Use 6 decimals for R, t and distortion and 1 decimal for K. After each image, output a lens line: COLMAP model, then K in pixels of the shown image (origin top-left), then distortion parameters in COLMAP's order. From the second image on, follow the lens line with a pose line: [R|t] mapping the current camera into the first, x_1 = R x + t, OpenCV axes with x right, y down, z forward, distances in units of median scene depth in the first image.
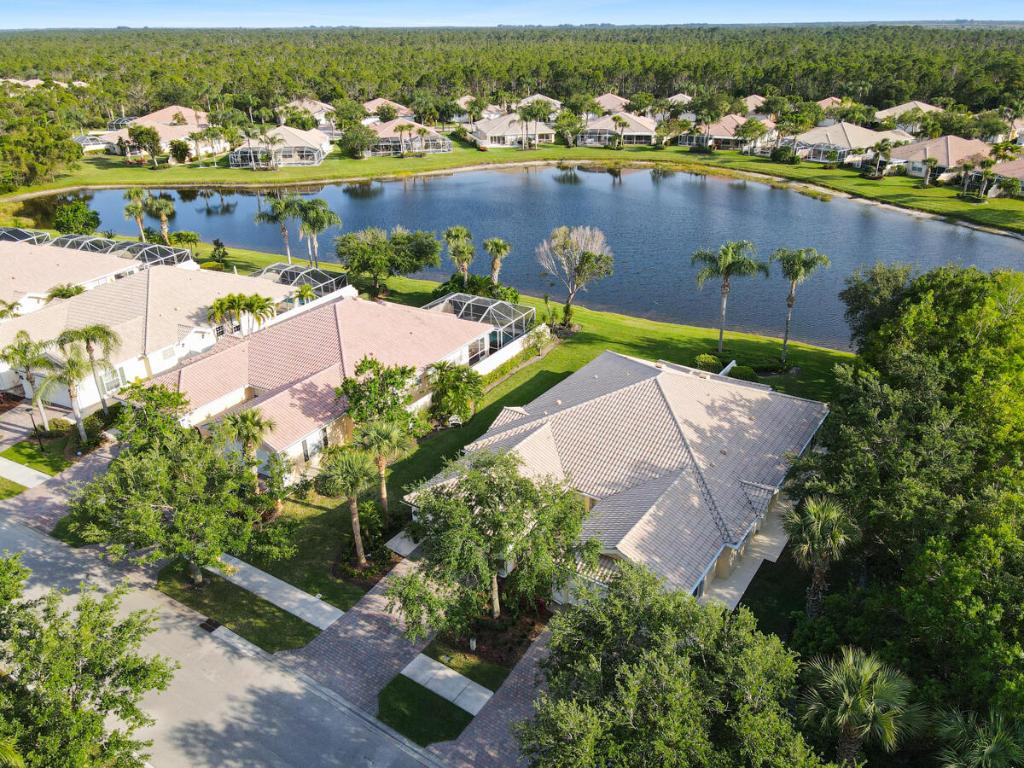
lens RADIAL K [[756.2, 0, 536.4], [0, 756.2, 369.4], [0, 0, 1]] dist [0.027346, -0.000238]
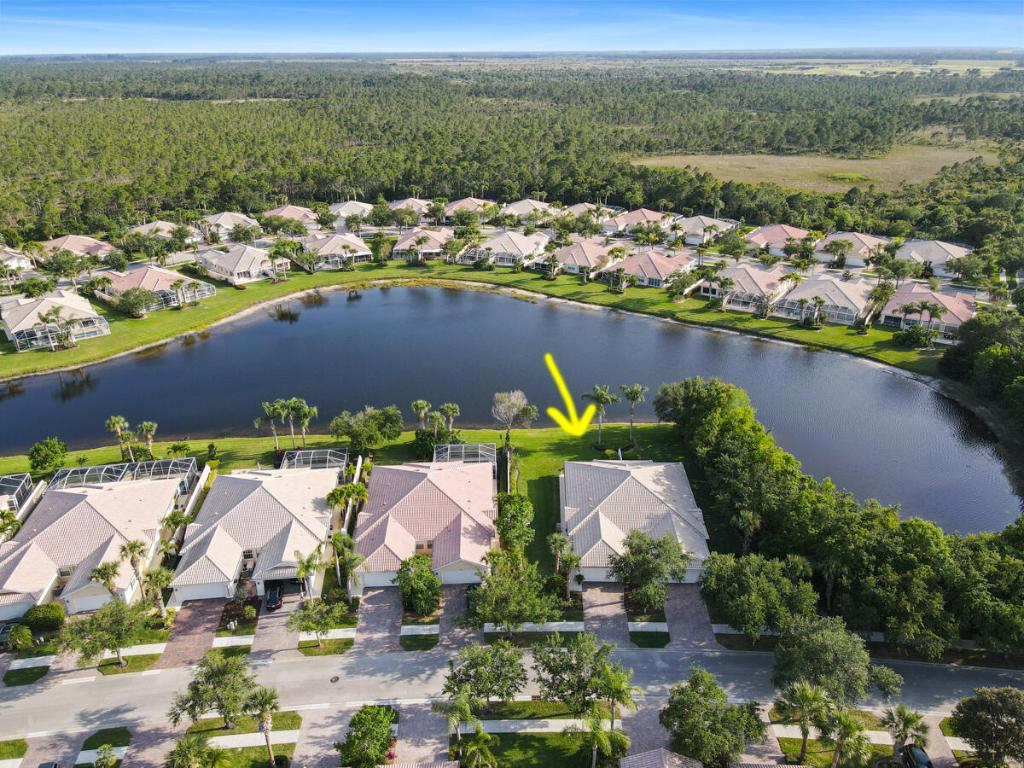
lens RADIAL K [[756.2, 0, 536.4], [0, 756.2, 369.4], [0, 0, 1]] dist [0.027346, -0.000238]
pose [[0.837125, -0.204553, 0.507325, -0.771501], [0.215624, 0.975751, 0.037627, -0.295102], [-0.502720, 0.077893, 0.860933, -0.515623]]
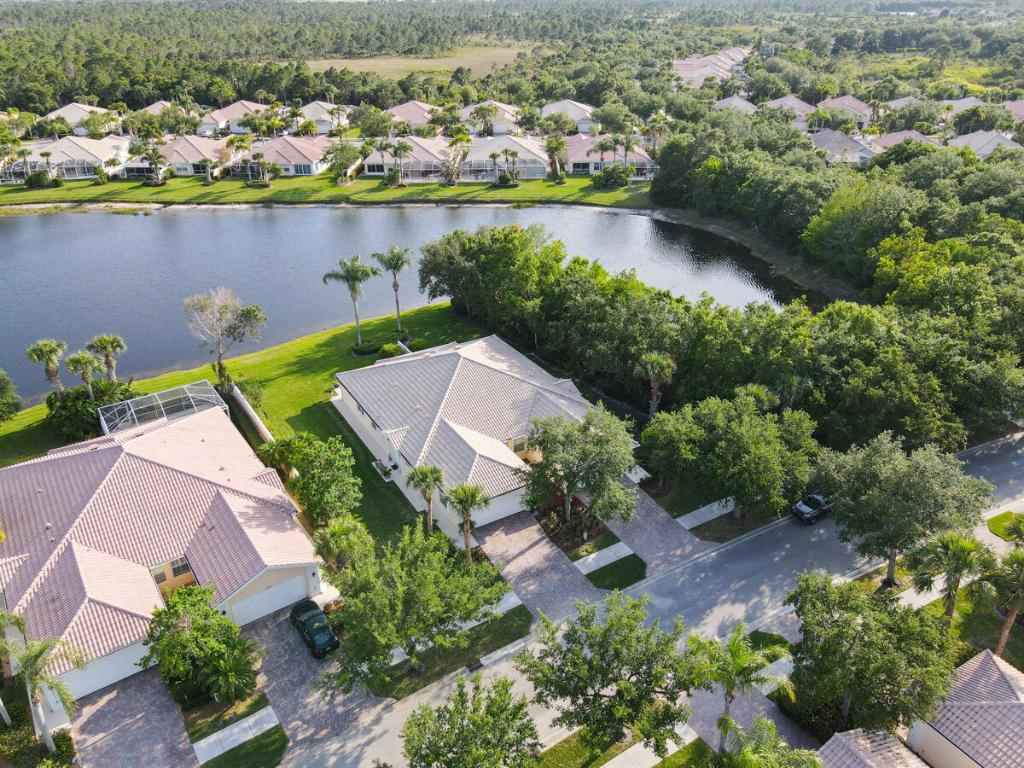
lens RADIAL K [[767.9, 0, 517.2], [0, 767.9, 348.8], [0, 0, 1]] dist [0.023590, 0.000873]
pose [[0.428242, -0.382721, 0.818616, -0.677340], [0.376735, 0.899021, 0.223231, -0.199449], [-0.821388, 0.212805, 0.529183, 0.114978]]
